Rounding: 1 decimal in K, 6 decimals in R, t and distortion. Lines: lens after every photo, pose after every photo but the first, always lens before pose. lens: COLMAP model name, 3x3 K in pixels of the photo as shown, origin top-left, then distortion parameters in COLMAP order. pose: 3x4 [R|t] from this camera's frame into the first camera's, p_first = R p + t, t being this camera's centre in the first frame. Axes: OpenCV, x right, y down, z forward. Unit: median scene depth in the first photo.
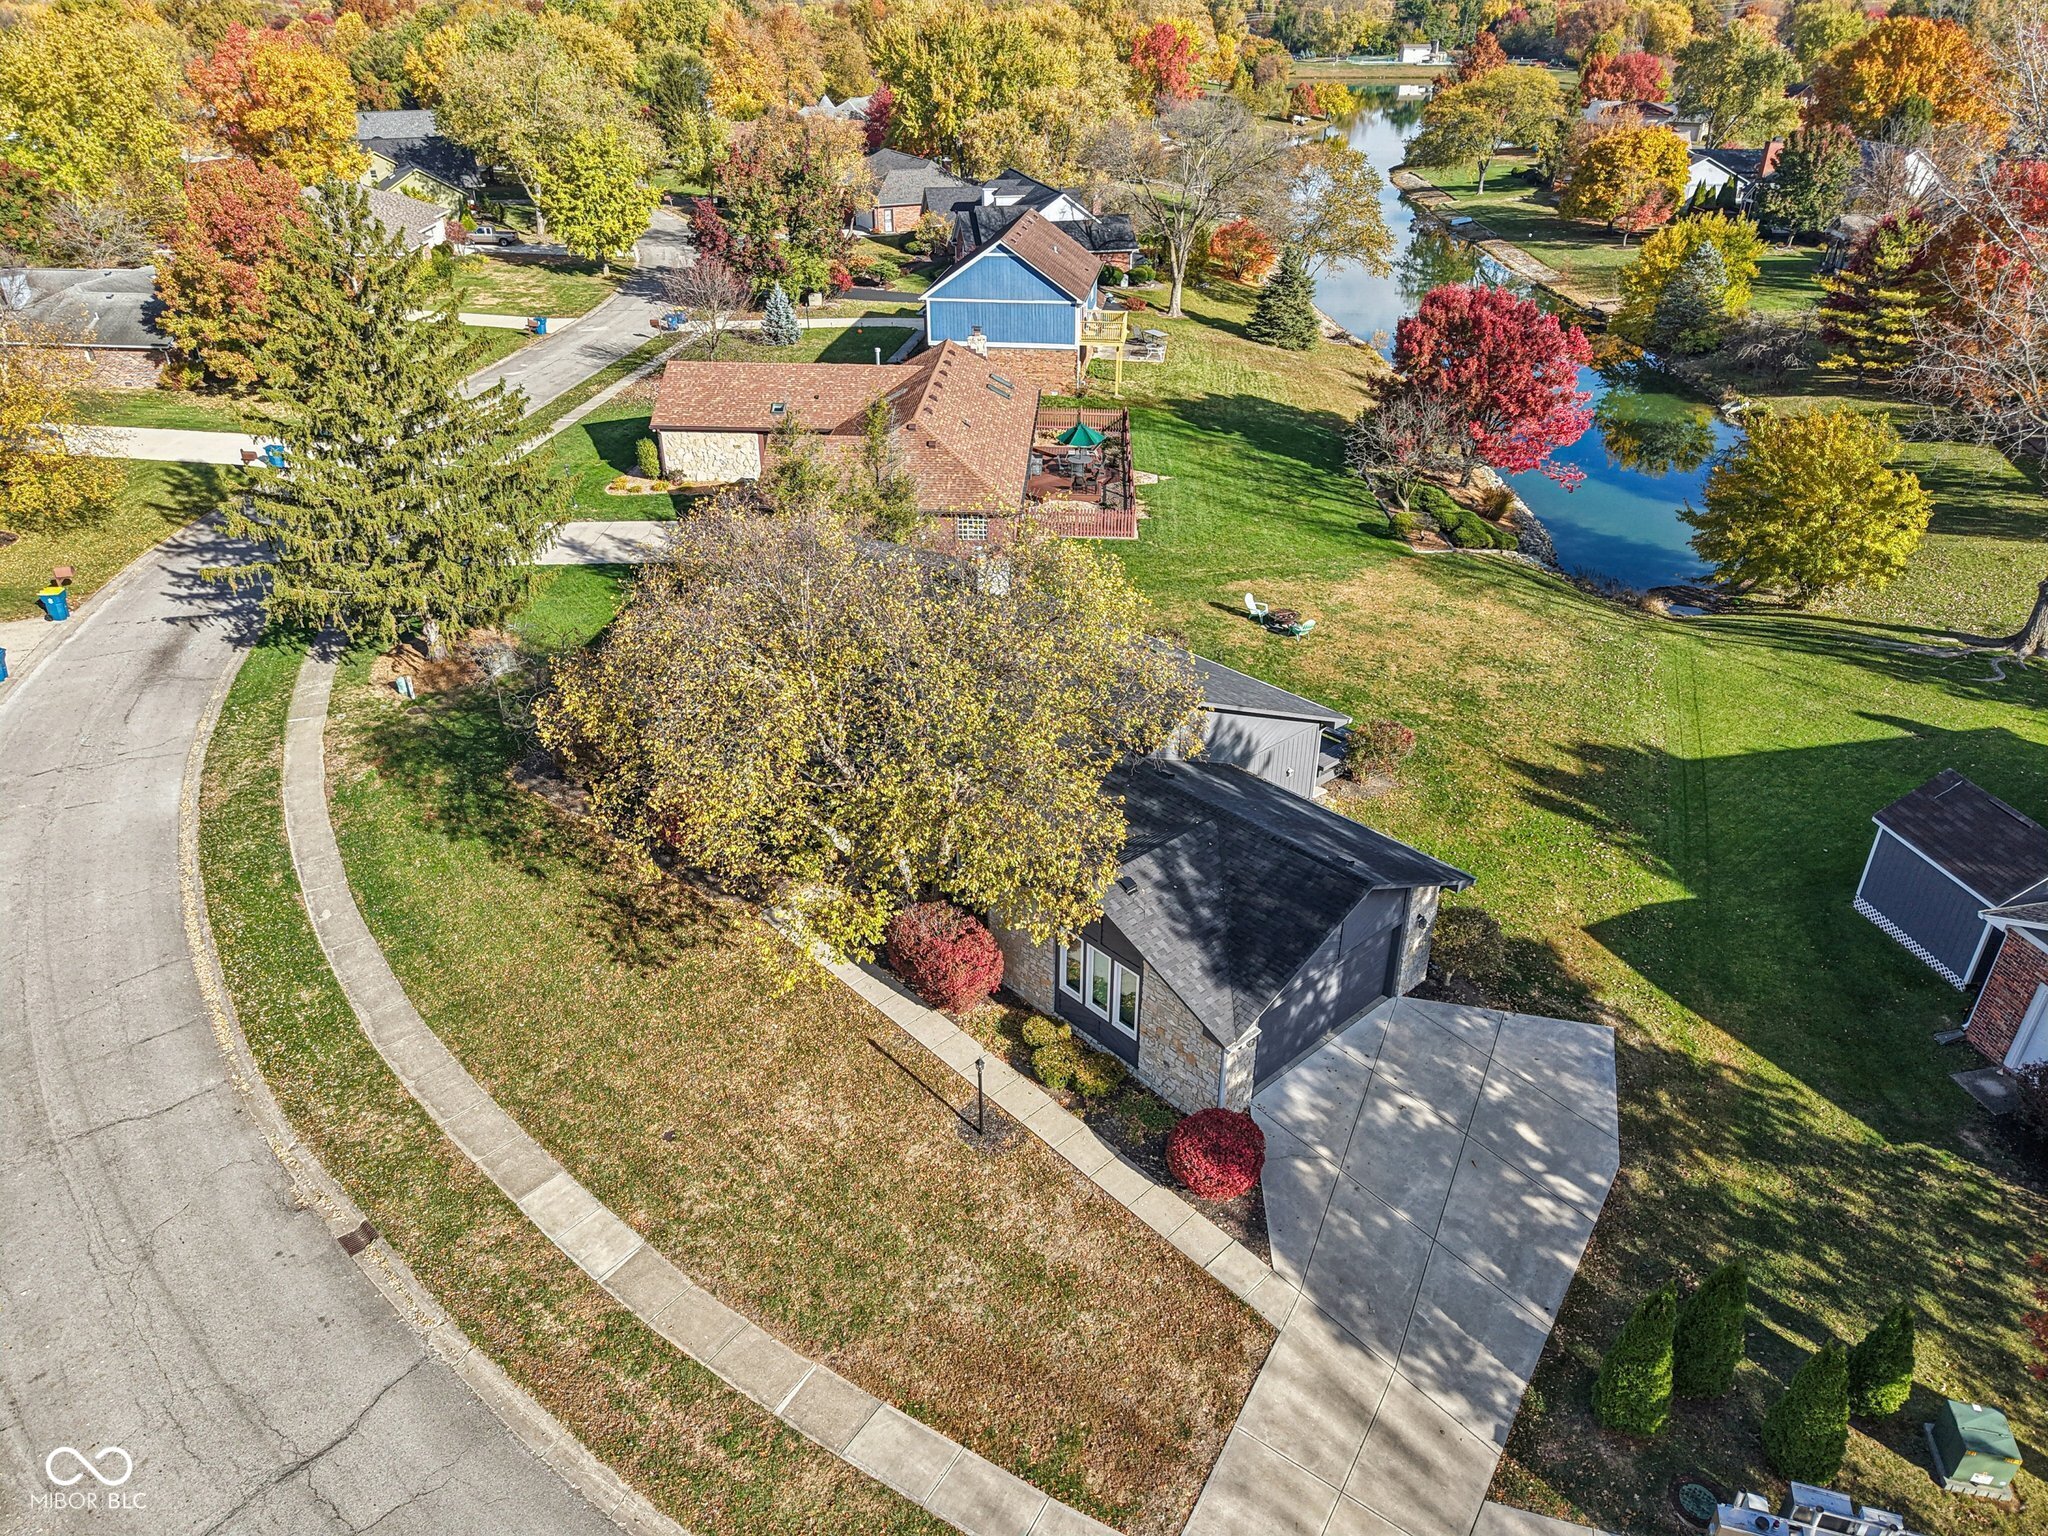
lens RADIAL K [[1405.0, 0, 1024.0], [0, 1405.0, 768.0], [0, 0, 1]] dist [0.028113, -0.033022]
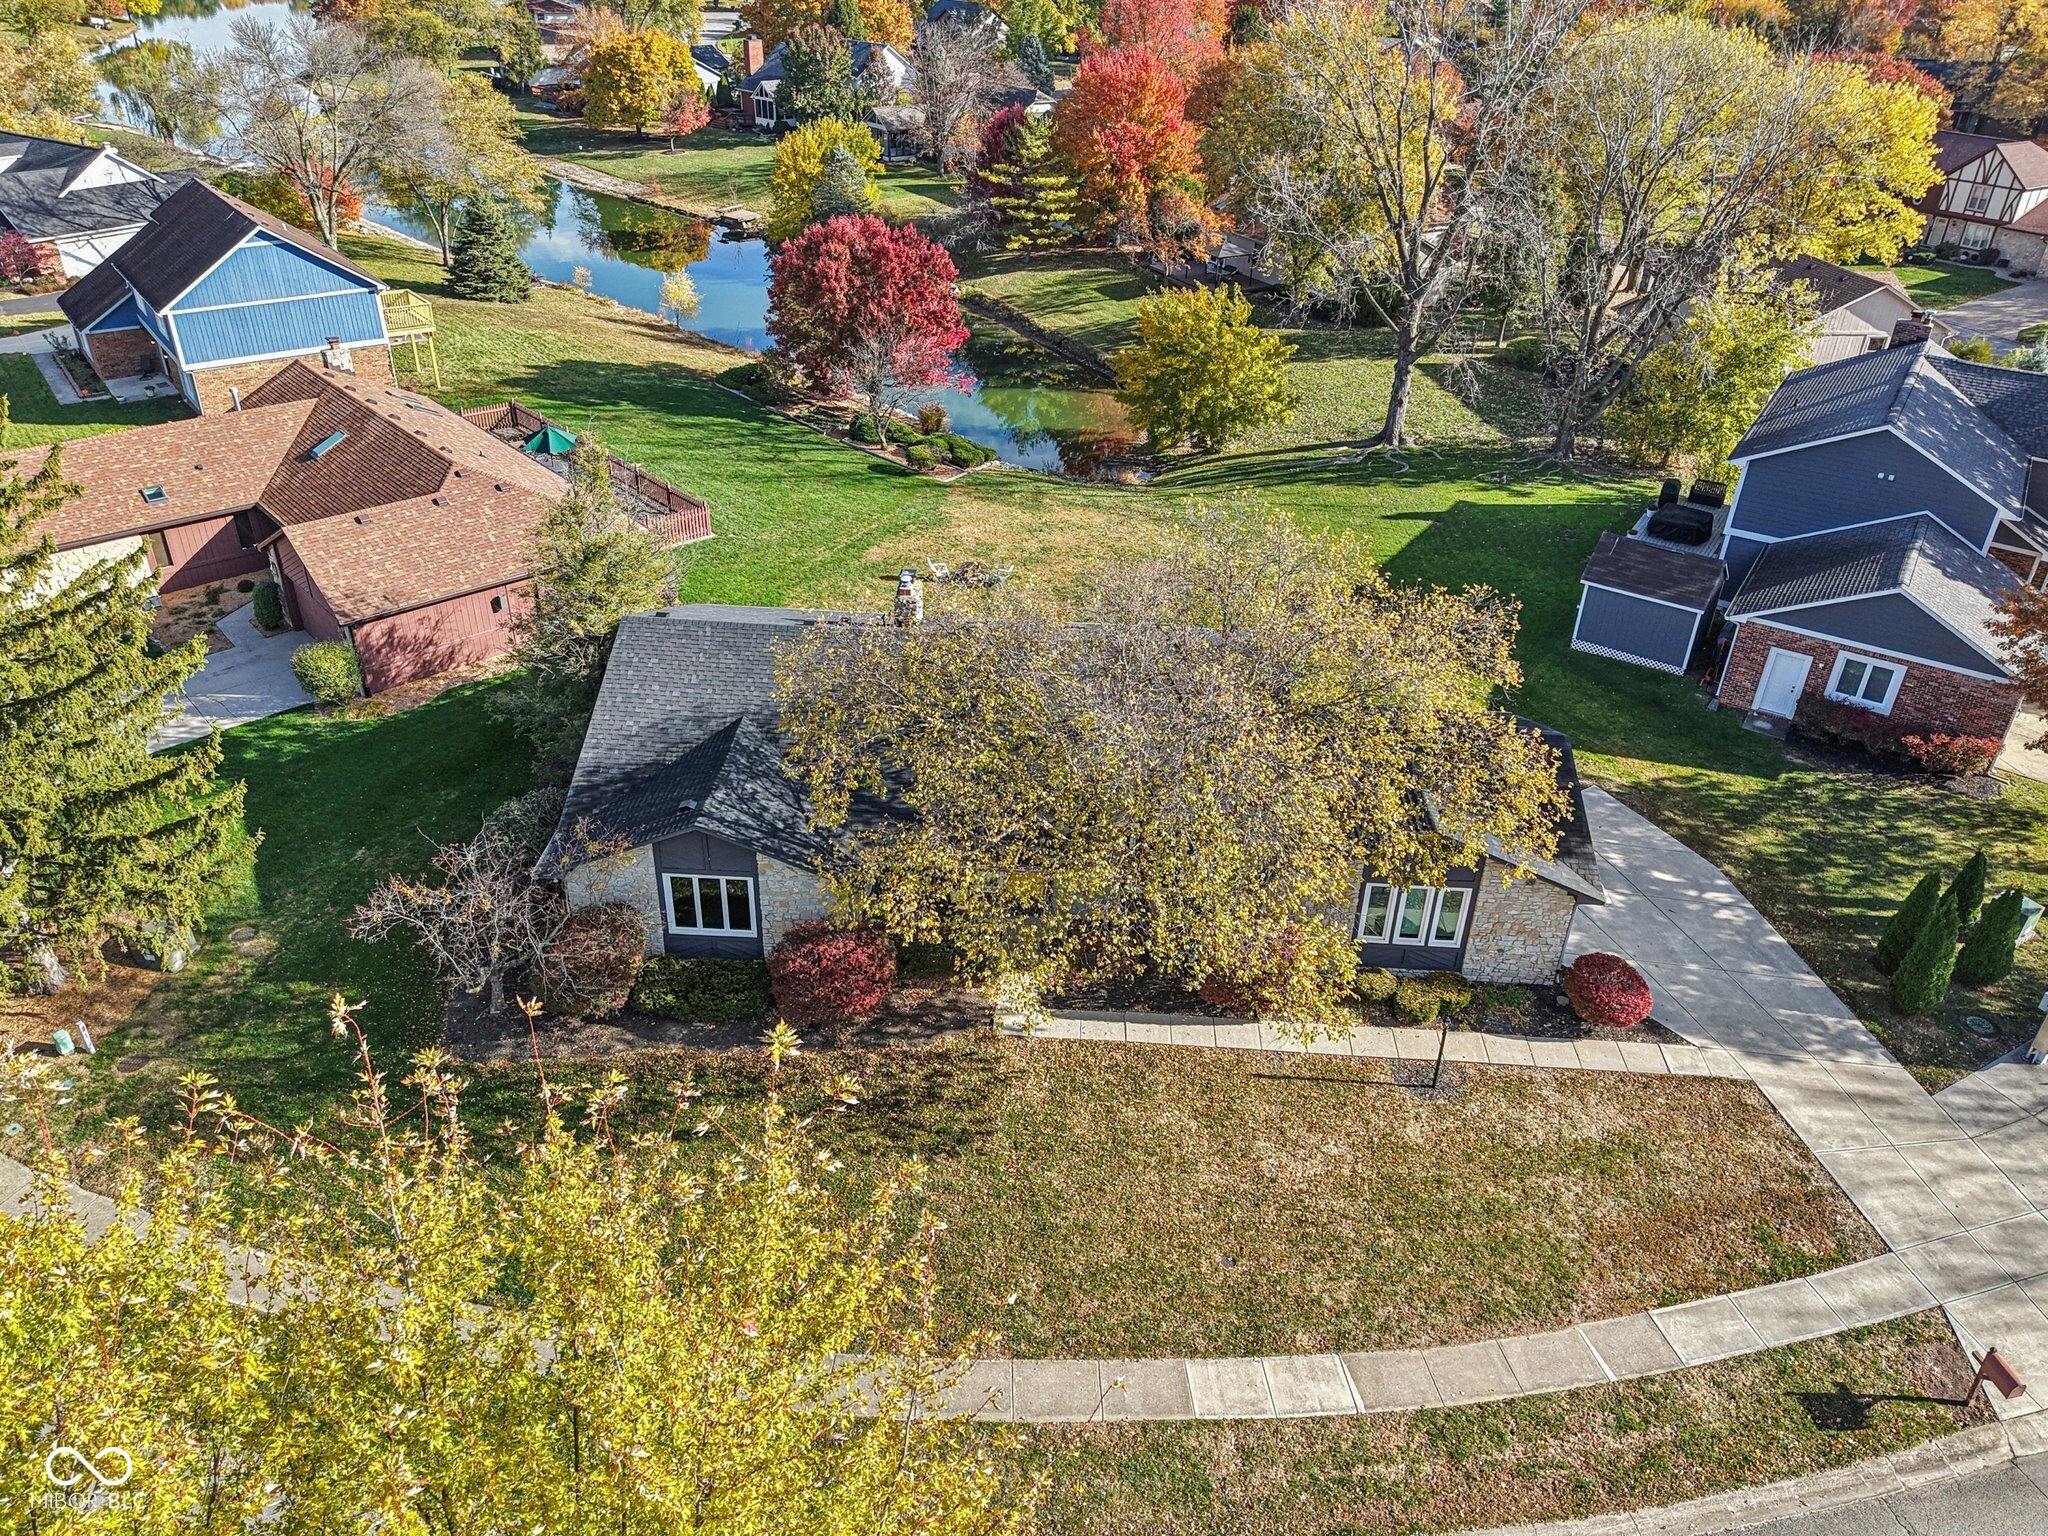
lens RADIAL K [[1405.0, 0, 1024.0], [0, 1405.0, 768.0], [0, 0, 1]] dist [0.028113, -0.033022]
pose [[0.700588, -0.360228, 0.615964, -0.782481], [0.317795, 0.930399, 0.182661, -0.247581], [-0.638892, 0.067780, 0.766305, 0.346250]]
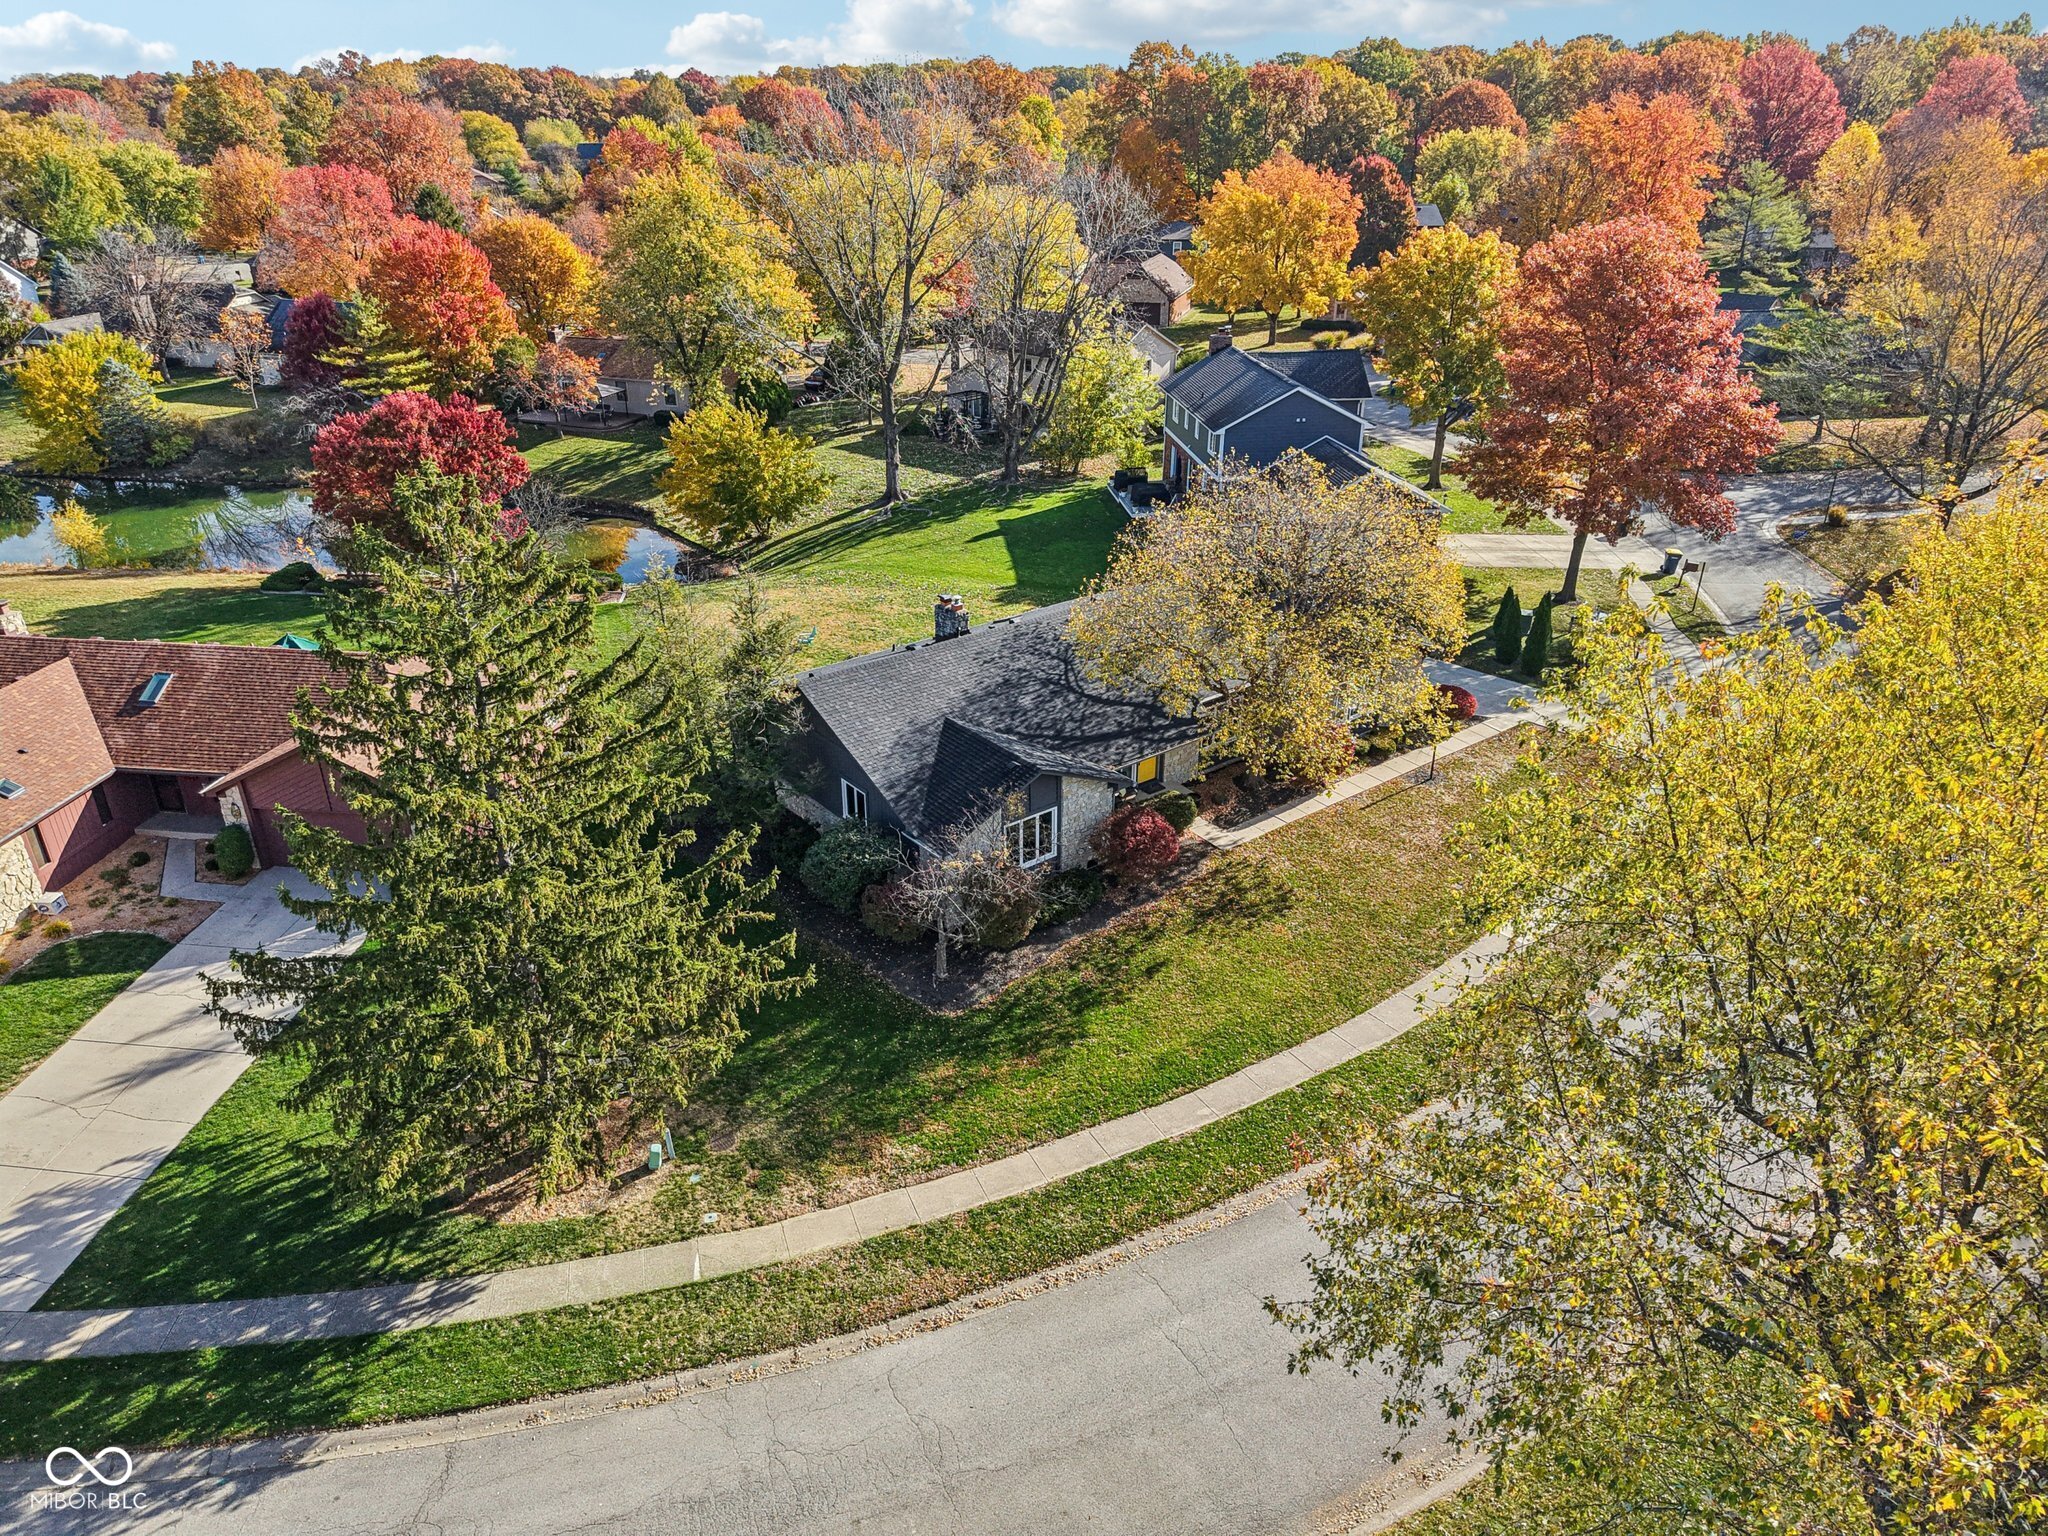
lens RADIAL K [[1405.0, 0, 1024.0], [0, 1405.0, 768.0], [0, 0, 1]] dist [0.028113, -0.033022]
pose [[0.049552, -0.433785, 0.899653, -1.531059], [0.477821, 0.801286, 0.360038, -0.585325], [-0.877059, 0.412032, 0.246977, 0.950598]]
